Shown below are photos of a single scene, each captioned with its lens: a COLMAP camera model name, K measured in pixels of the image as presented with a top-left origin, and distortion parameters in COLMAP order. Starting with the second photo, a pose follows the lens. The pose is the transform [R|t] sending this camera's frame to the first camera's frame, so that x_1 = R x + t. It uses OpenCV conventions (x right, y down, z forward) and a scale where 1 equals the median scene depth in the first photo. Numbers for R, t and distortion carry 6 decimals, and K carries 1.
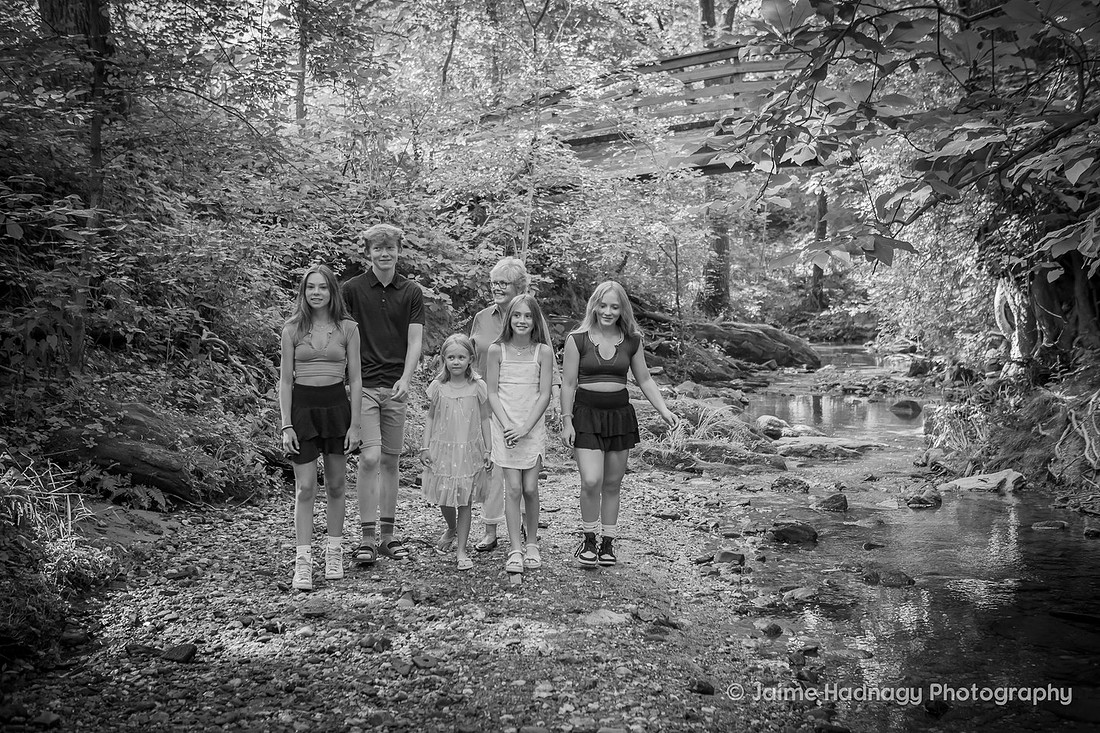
lens RADIAL K [[1433.4, 0, 550.0], [0, 1433.4, 366.5], [0, 0, 1]] dist [0.001930, 0.025430]
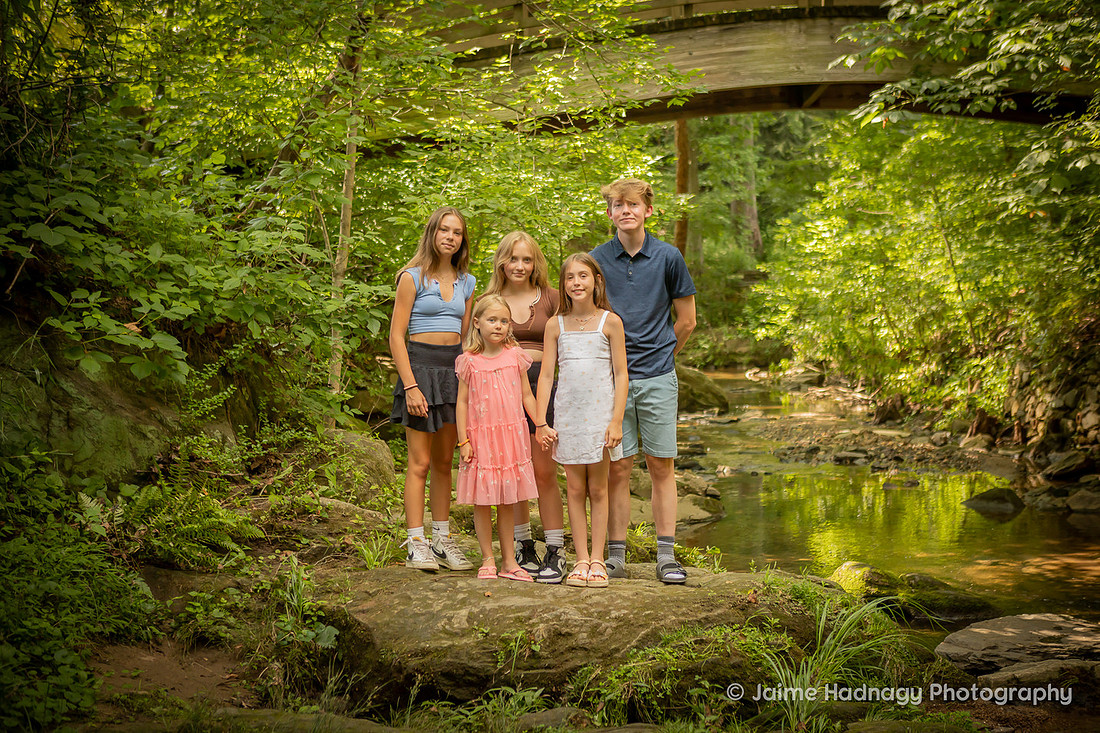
lens RADIAL K [[1561.7, 0, 566.9], [0, 1561.7, 367.5], [0, 0, 1]] dist [-0.001451, -0.019324]
pose [[0.989568, -0.030699, 0.140755, -0.035512], [0.033254, 0.999322, -0.015829, -0.047564], [-0.140173, 0.020345, 0.989918, 0.841755]]
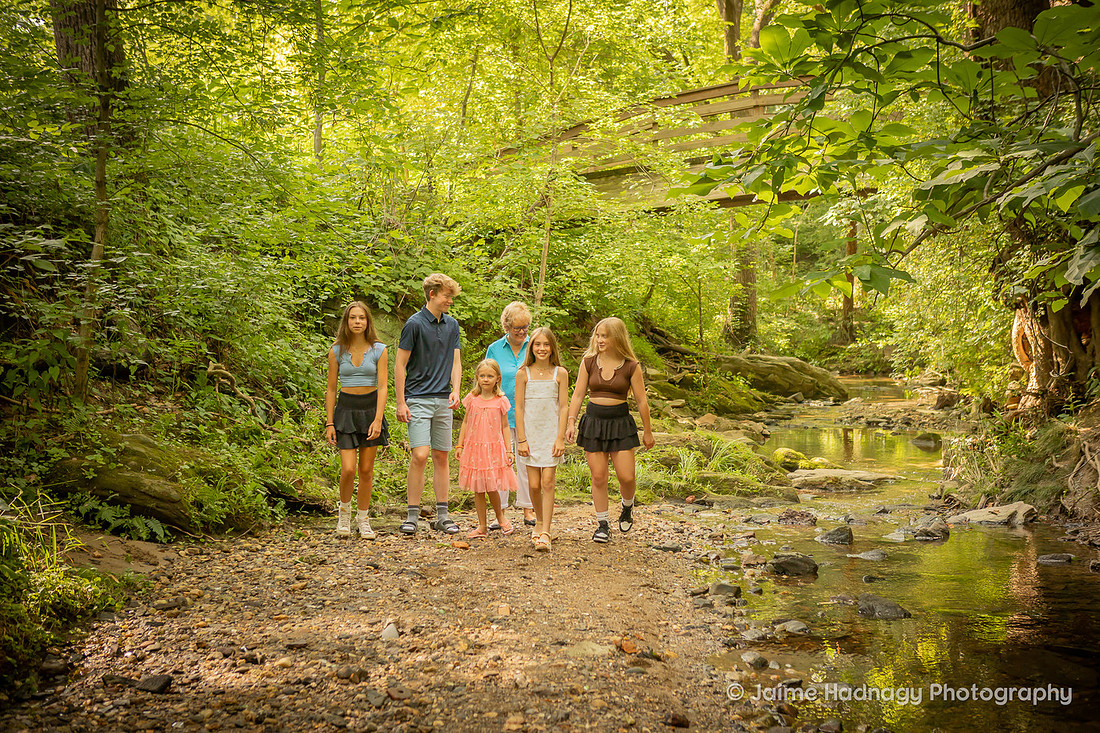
lens RADIAL K [[1433.4, 0, 550.0], [0, 1433.4, 366.5], [0, 0, 1]] dist [0.001930, 0.025430]
pose [[0.999731, -0.001248, -0.023164, 0.021108], [0.000705, 0.999725, -0.023444, 0.001630], [0.023187, 0.023422, 0.999457, 0.002585]]
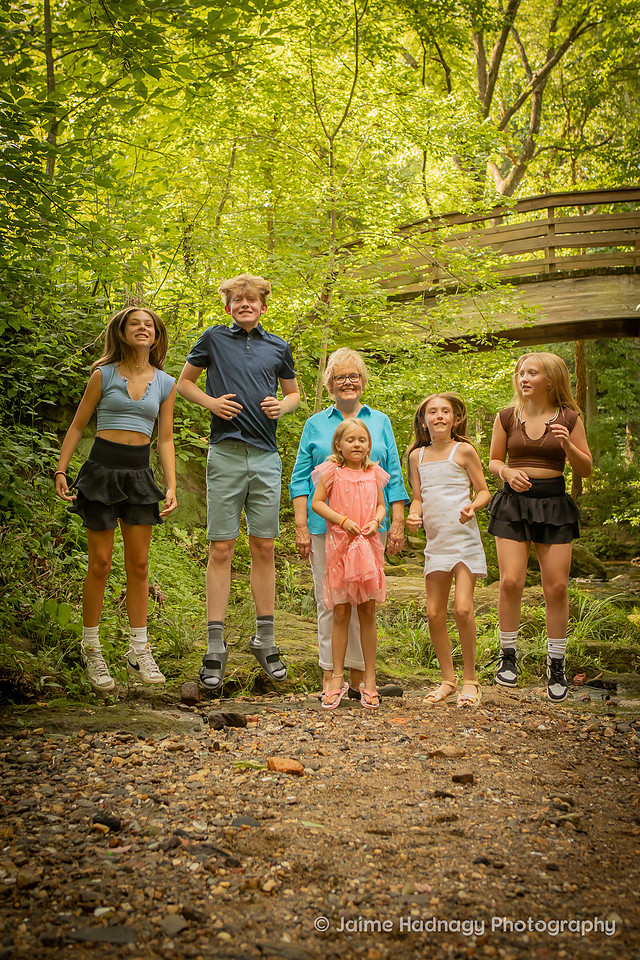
lens RADIAL K [[1336.8, 0, 283.9], [0, 1336.8, 398.9], [0, 0, 1]] dist [-0.068156, 0.070039]
pose [[0.999919, 0.004150, -0.012014, -0.051669], [-0.005821, 0.989761, -0.142615, 0.039111], [0.011299, 0.142673, 0.989705, 0.480505]]
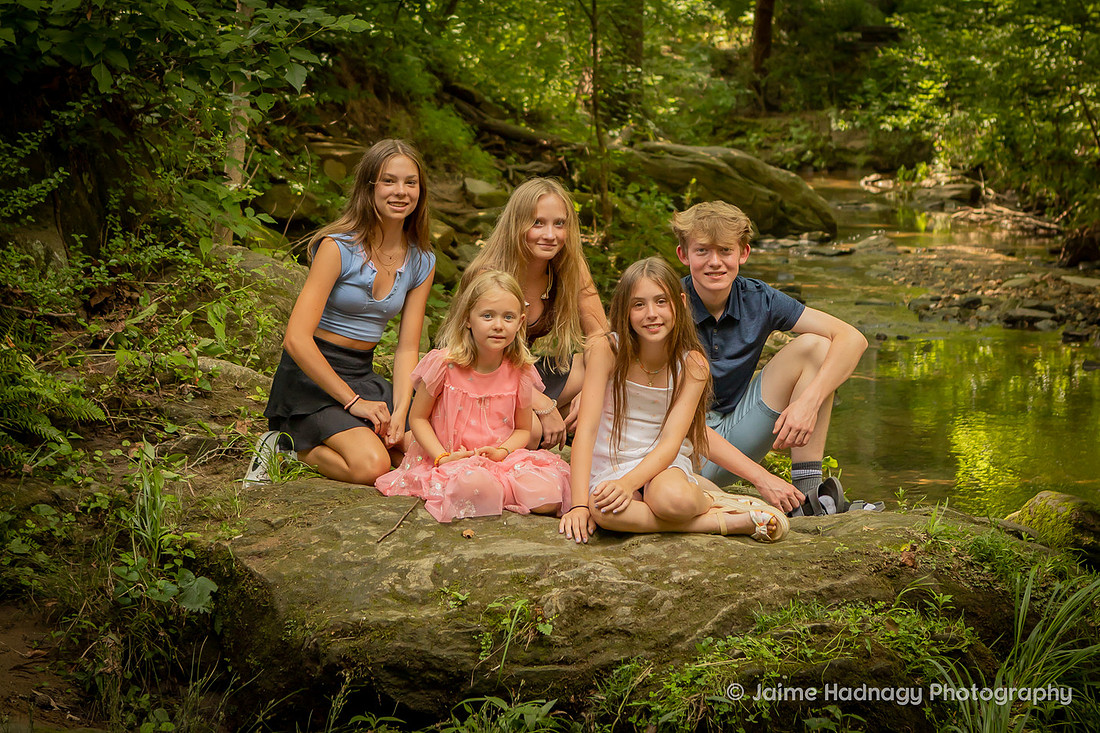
lens RADIAL K [[2313.8, 0, 549.0], [0, 2313.8, 178.3], [0, 0, 1]] dist [0.000867, -0.056080]
pose [[0.992293, 0.007825, 0.123667, -0.031563], [-0.006855, 0.999942, -0.008268, -0.048751], [-0.123724, 0.007357, 0.992289, 0.913616]]
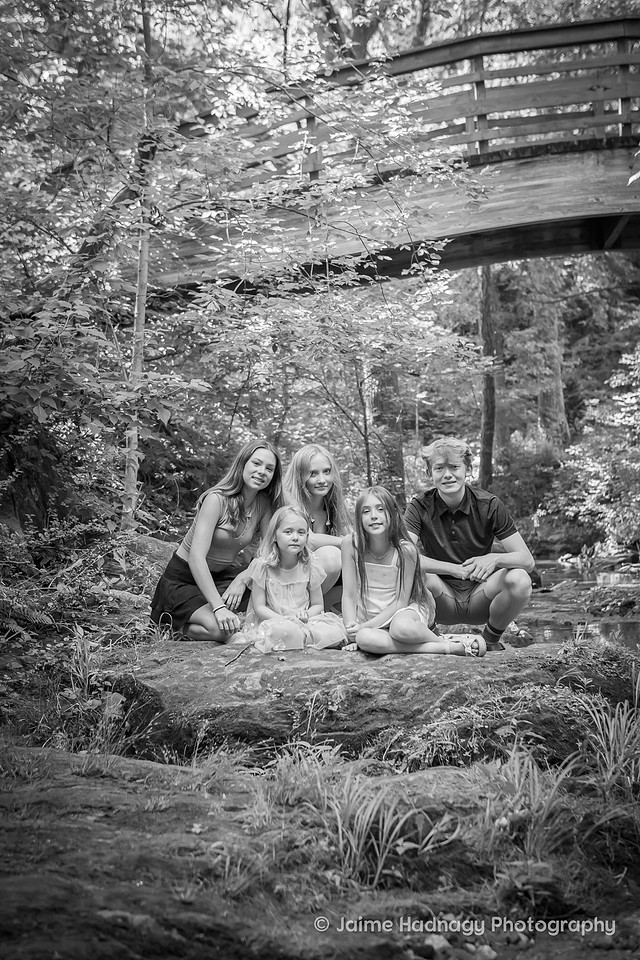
lens RADIAL K [[1551.5, 0, 320.0], [0, 1551.5, 480.0], [0, 0, 1]] dist [0.048710, 0.060263]
pose [[0.993171, -0.049252, 0.105761, -0.026243], [0.057817, 0.995156, -0.079506, 0.013441], [-0.101333, 0.085078, 0.991208, 0.875407]]
